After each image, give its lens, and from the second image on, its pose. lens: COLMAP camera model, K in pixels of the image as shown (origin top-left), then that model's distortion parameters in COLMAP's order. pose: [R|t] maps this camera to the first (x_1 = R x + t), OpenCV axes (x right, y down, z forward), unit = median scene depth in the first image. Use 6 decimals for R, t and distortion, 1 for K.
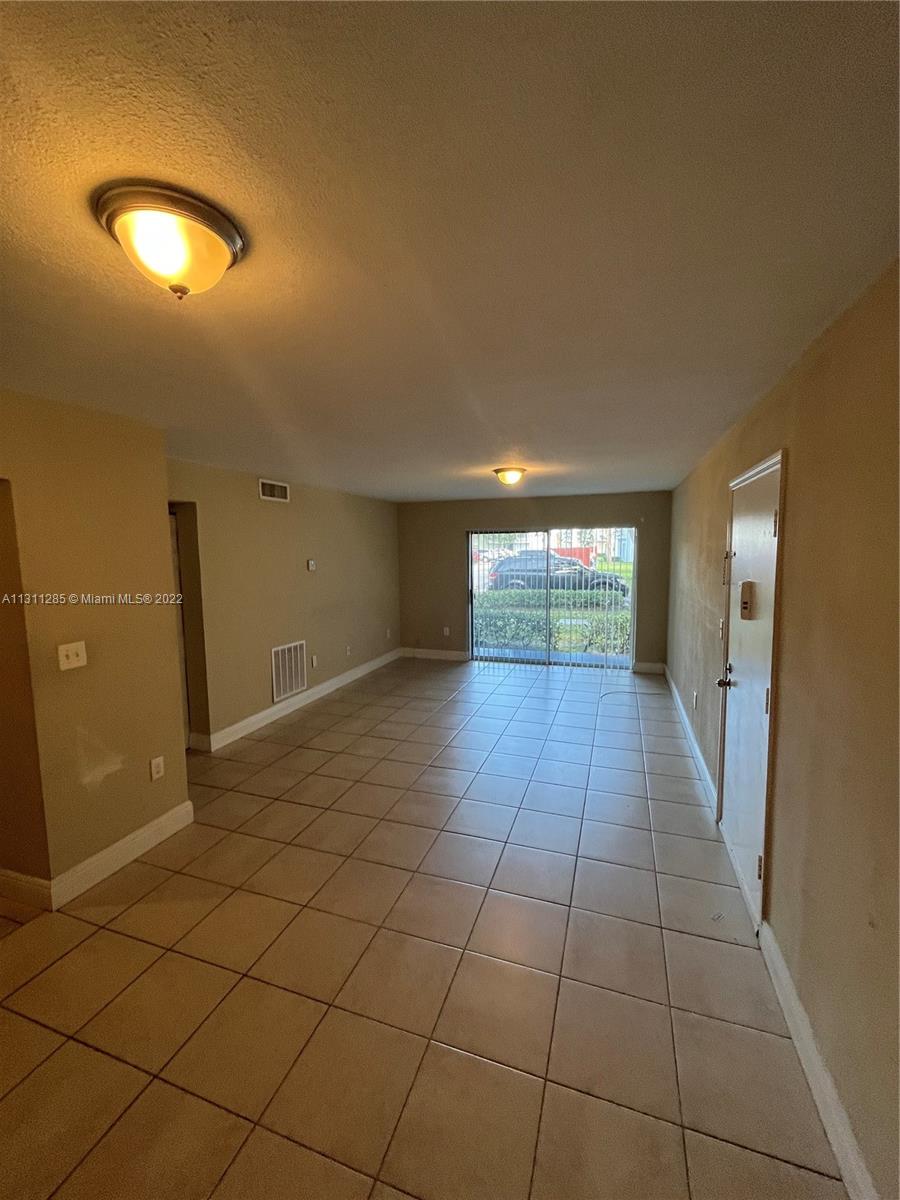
lens RADIAL K [[494.6, 0, 448.6], [0, 494.6, 596.3], [0, 0, 1]] dist [0.000201, -0.000275]
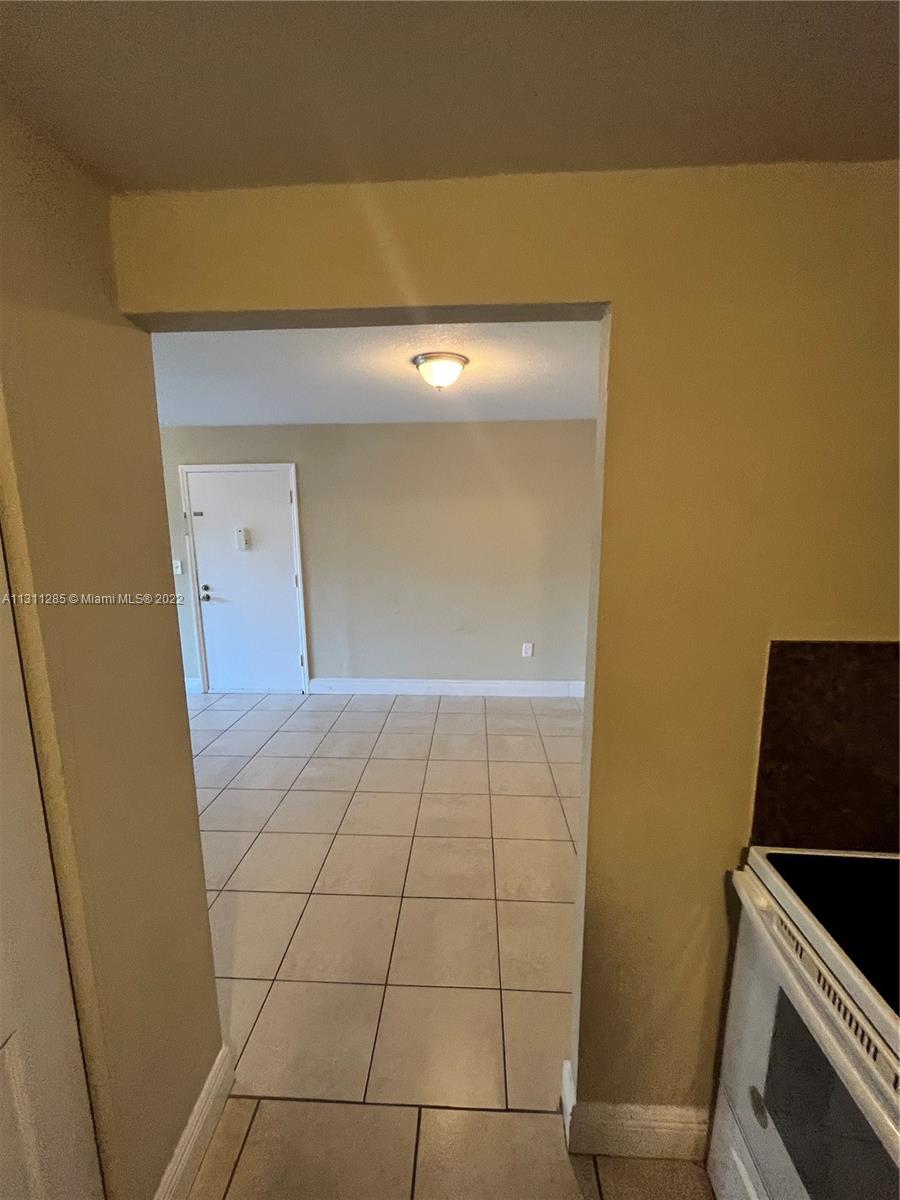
lens RADIAL K [[494.6, 0, 452.7], [0, 494.6, 599.6], [0, 0, 1]] dist [0.000201, -0.000275]
pose [[-0.277801, -0.158082, 0.947542, -0.682769], [0.107309, 0.975087, 0.194138, -0.022345], [-0.954626, 0.155612, -0.253917, 0.394891]]
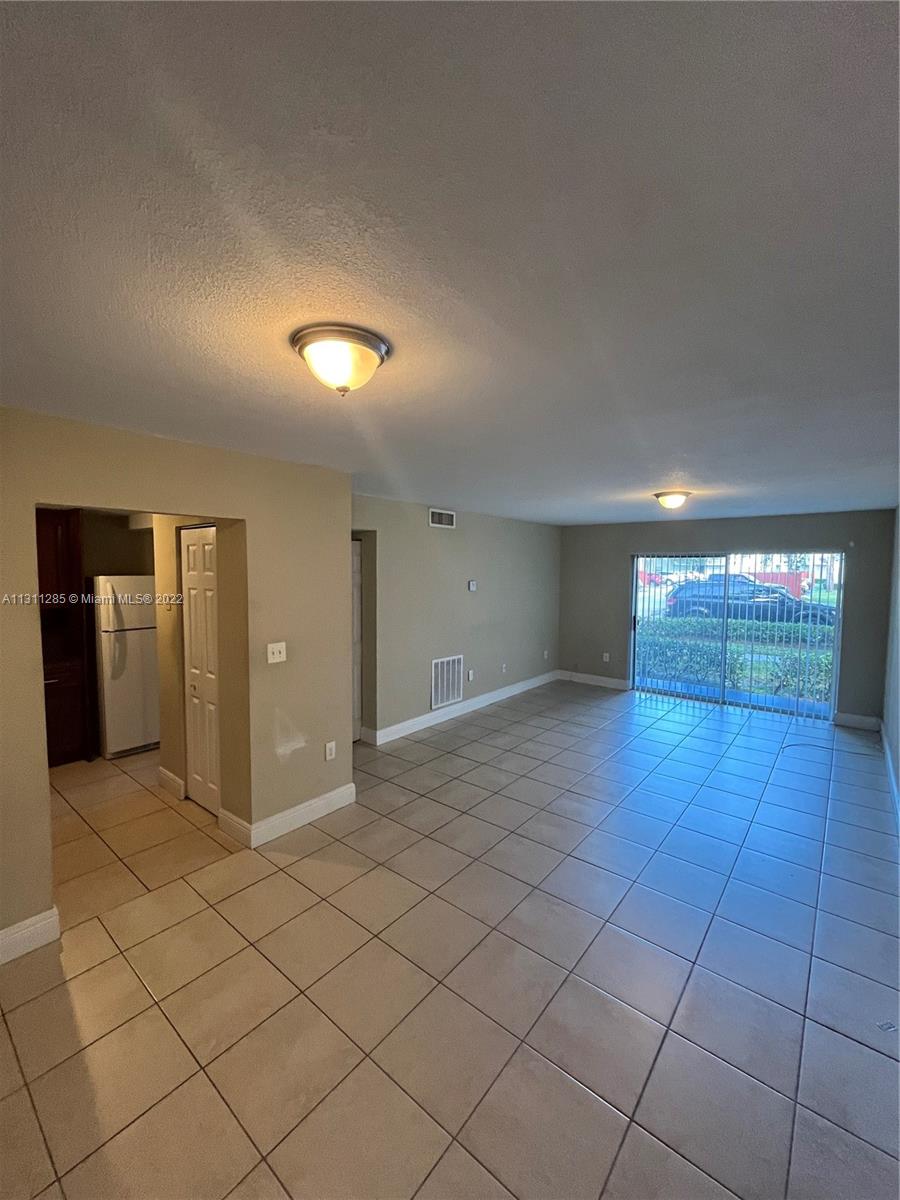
lens RADIAL K [[494.6, 0, 447.3], [0, 494.6, 595.3], [0, 0, 1]] dist [0.000201, -0.000275]
pose [[0.938040, 0.038742, -0.344355, 0.050532], [-0.052564, 0.998140, -0.030890, -0.006906], [0.342518, 0.047076, 0.938331, -0.034994]]
